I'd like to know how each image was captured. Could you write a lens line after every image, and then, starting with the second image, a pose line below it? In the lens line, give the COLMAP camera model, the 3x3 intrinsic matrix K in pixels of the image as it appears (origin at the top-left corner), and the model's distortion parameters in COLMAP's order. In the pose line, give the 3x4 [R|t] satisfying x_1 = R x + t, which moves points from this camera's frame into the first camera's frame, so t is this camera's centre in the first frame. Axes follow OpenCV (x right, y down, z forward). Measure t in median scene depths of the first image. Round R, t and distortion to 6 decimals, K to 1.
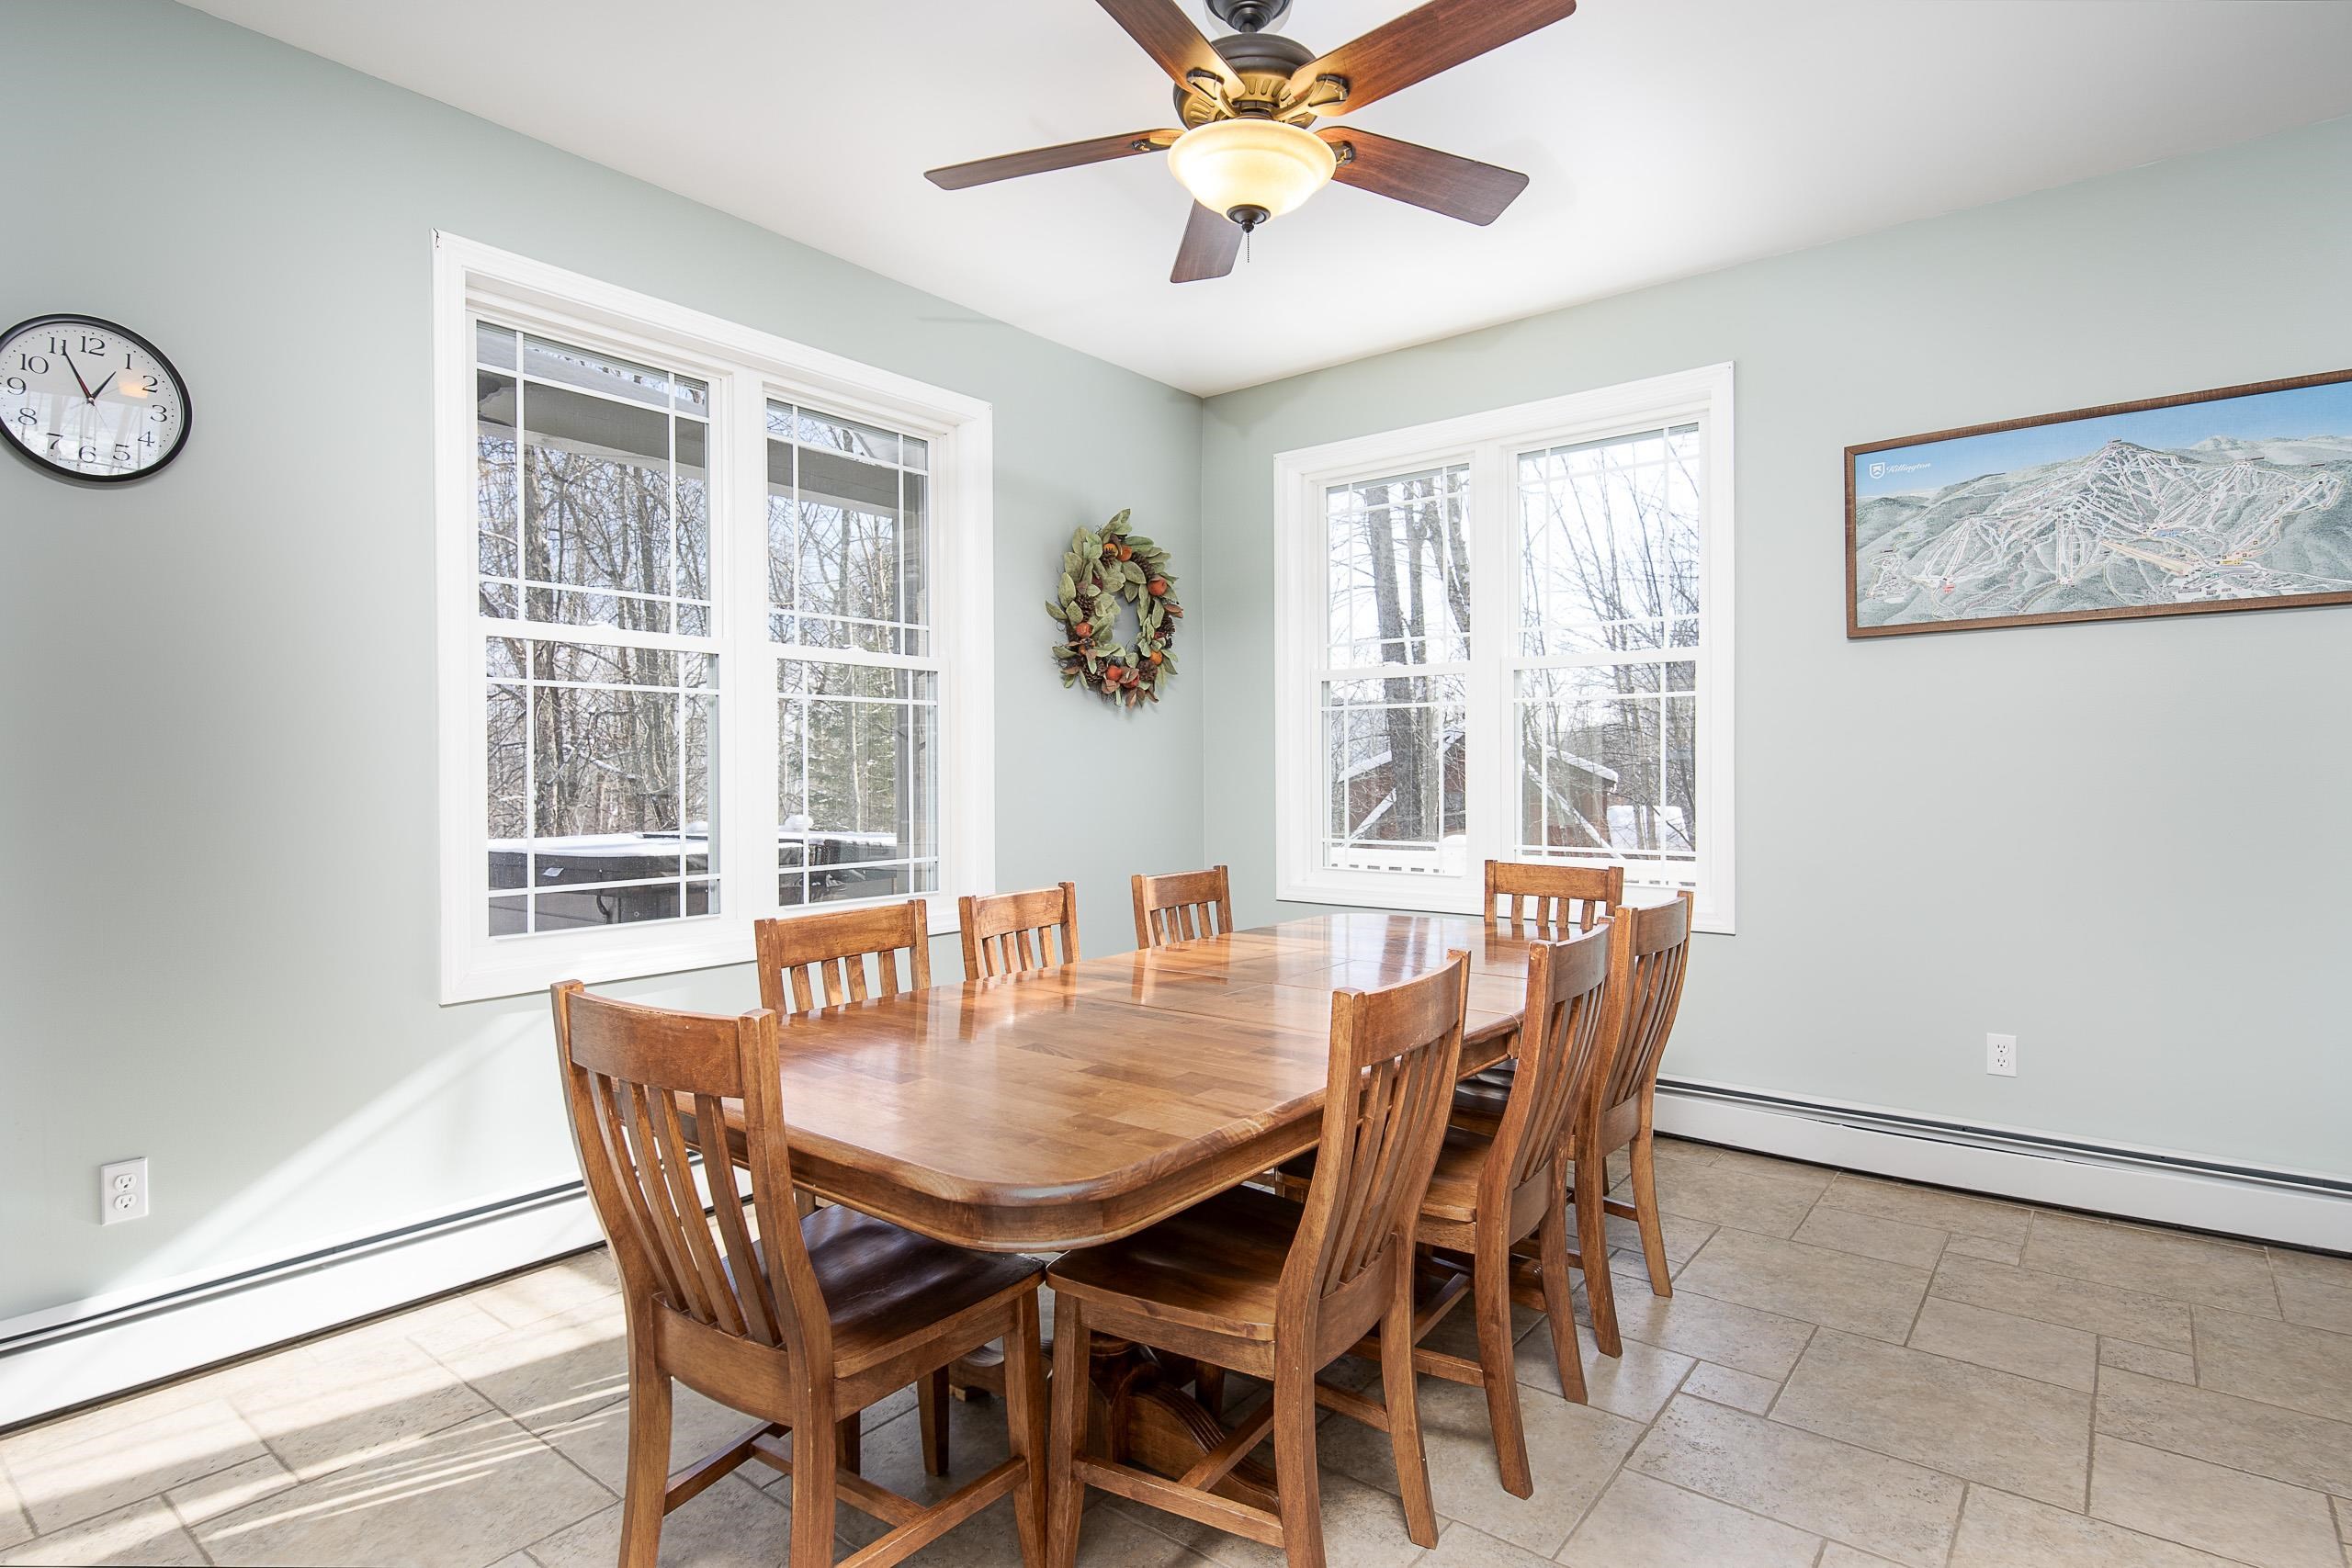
lens RADIAL K [[1196.5, 0, 1183.3], [0, 1196.5, 773.3], [0, 0, 1]] dist [0.014427, -0.014903]
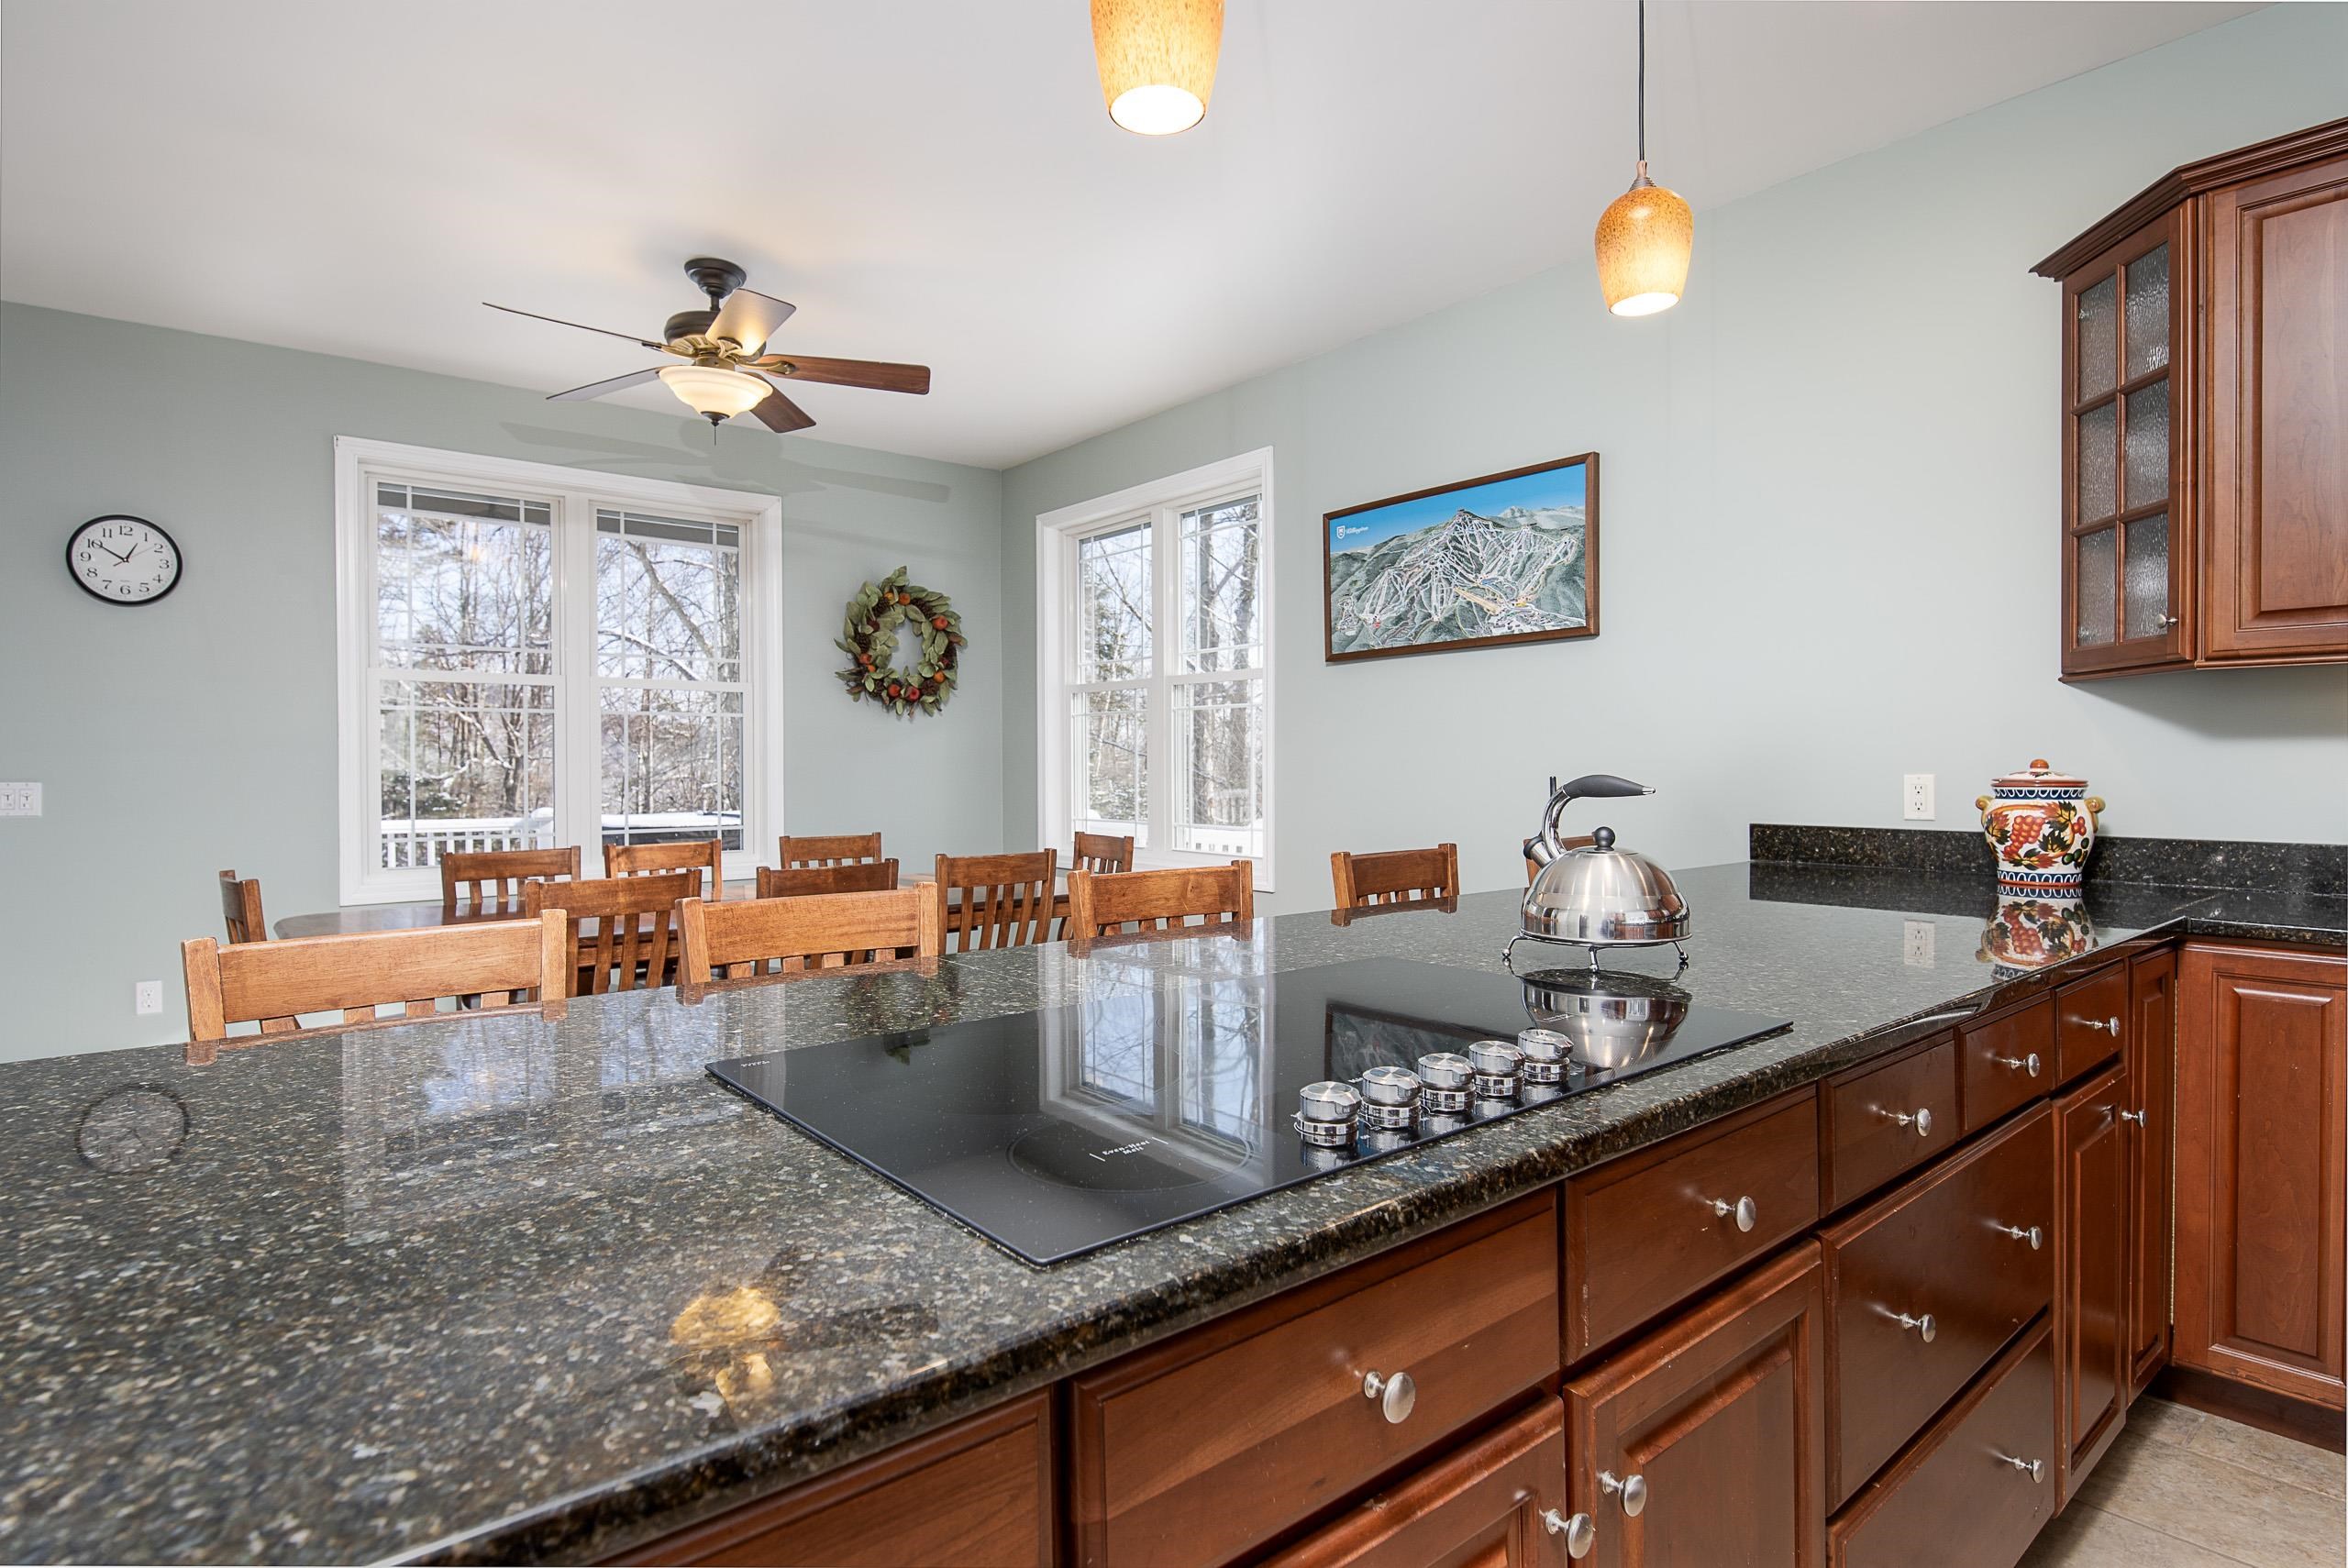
lens RADIAL K [[1194.4, 0, 1181.3], [0, 1194.4, 773.3], [0, 0, 1]] dist [0.014427, -0.014903]
pose [[0.977701, 0.003302, -0.209975, 0.693856], [-0.001878, 0.999974, 0.006980, -0.002339], [0.209993, -0.006430, 0.977682, -0.296232]]
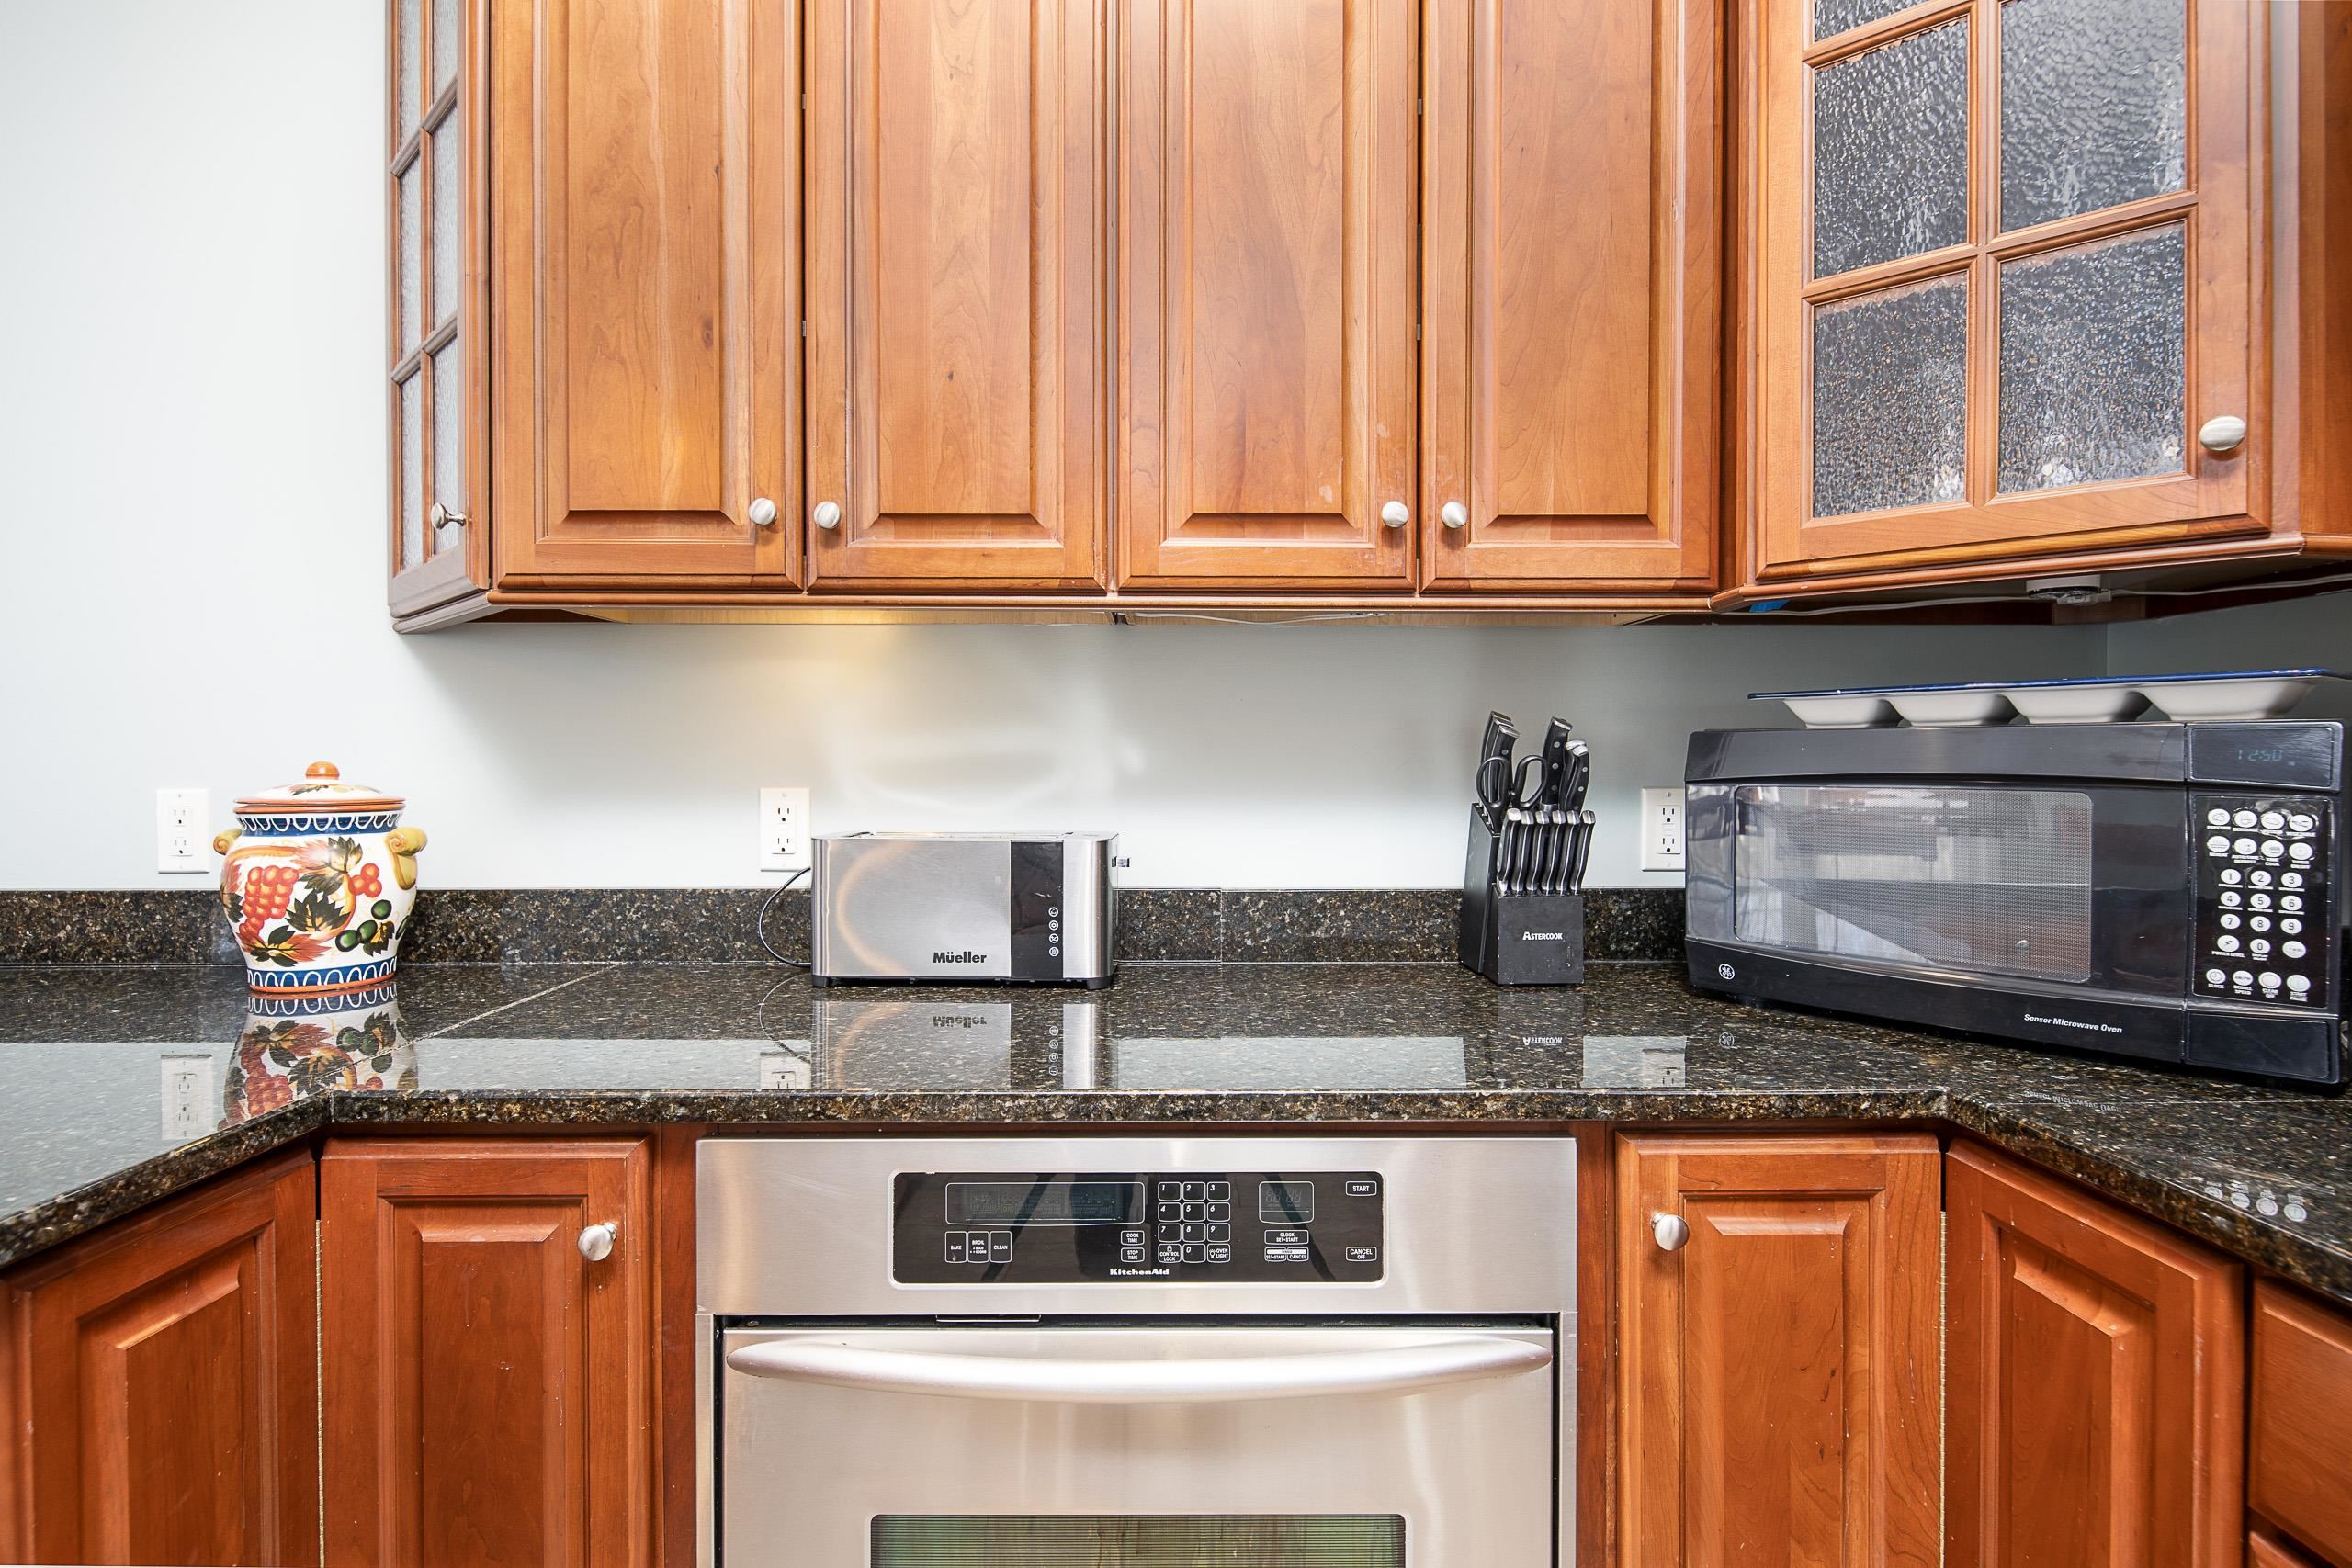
lens RADIAL K [[1178.6, 0, 1168.4], [0, 1178.6, 770.6], [0, 0, 1]] dist [0.003060, -0.009231]
pose [[0.780423, -0.000991, 0.625250, 1.052590], [-0.001522, 0.999993, 0.003484, -0.006019], [-0.625249, -0.003670, 0.780416, 0.058524]]
